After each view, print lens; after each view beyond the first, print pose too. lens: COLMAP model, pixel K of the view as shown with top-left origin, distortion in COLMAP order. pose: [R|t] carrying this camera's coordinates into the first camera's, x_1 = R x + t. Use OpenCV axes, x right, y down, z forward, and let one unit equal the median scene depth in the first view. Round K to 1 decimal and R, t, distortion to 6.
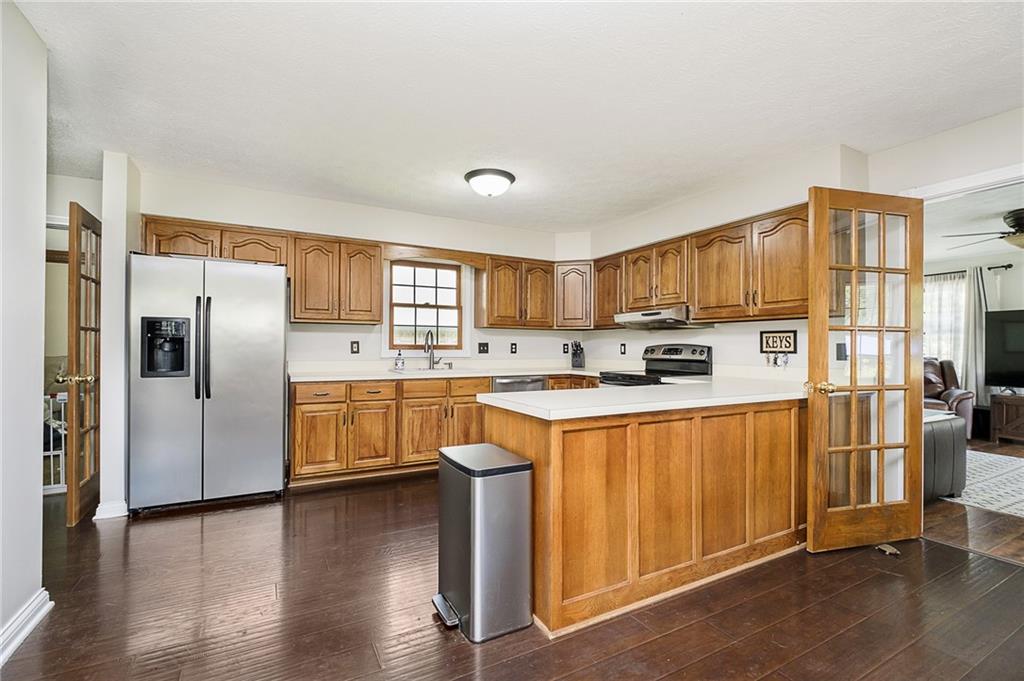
lens RADIAL K [[449.5, 0, 515.5], [0, 449.5, 343.5], [0, 0, 1]] dist [-0.007427, 0.000259]
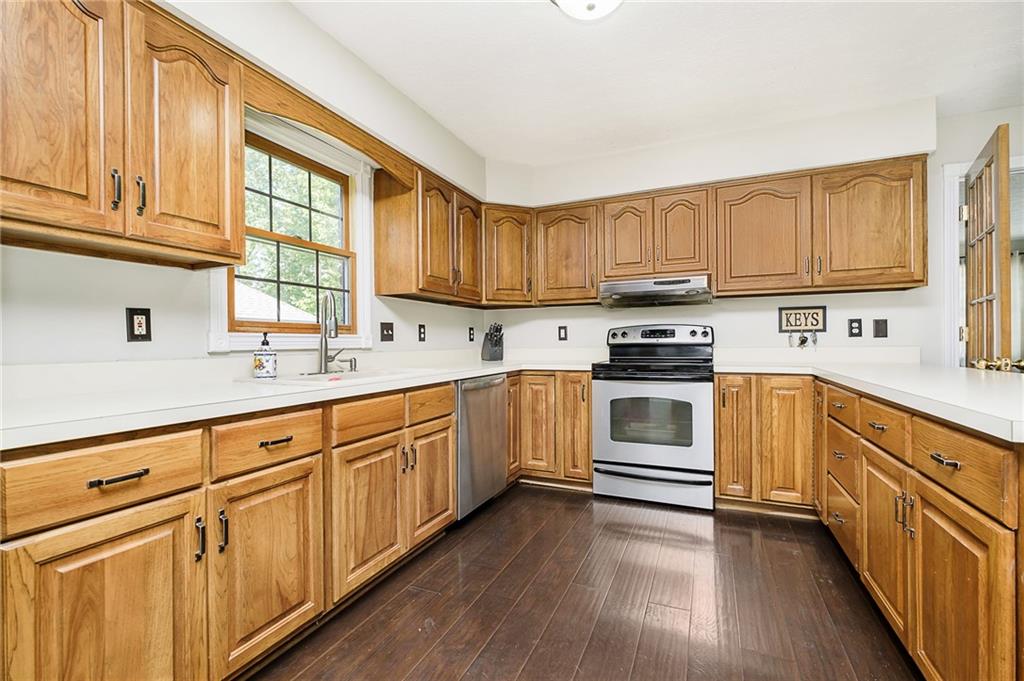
lens RADIAL K [[449.5, 0, 510.1], [0, 449.5, 342.6], [0, 0, 1]] dist [-0.007427, 0.000259]
pose [[0.797827, -0.014078, 0.602722, -0.365125], [0.009917, 0.999899, 0.010228, 0.024602], [-0.602805, -0.002183, 0.797885, 0.567606]]
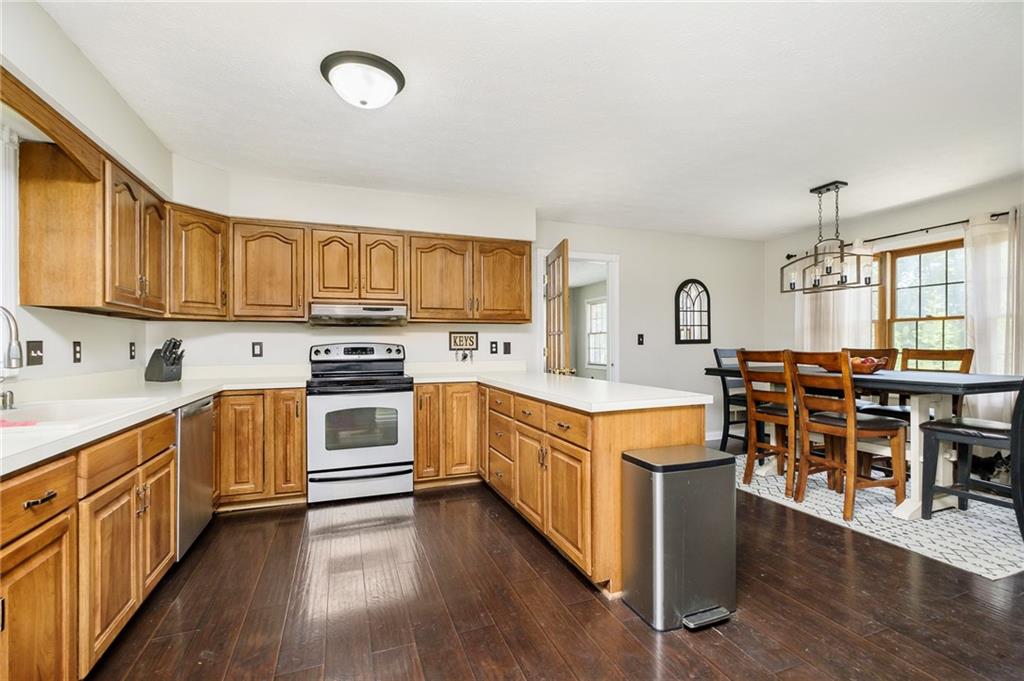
lens RADIAL K [[449.5, 0, 519.7], [0, 449.5, 343.6], [0, 0, 1]] dist [-0.007427, 0.000259]
pose [[0.141147, -0.003313, 0.989983, -0.541673], [0.000188, 0.999994, 0.003320, -0.000255], [-0.989989, -0.000282, 0.141147, 0.598381]]
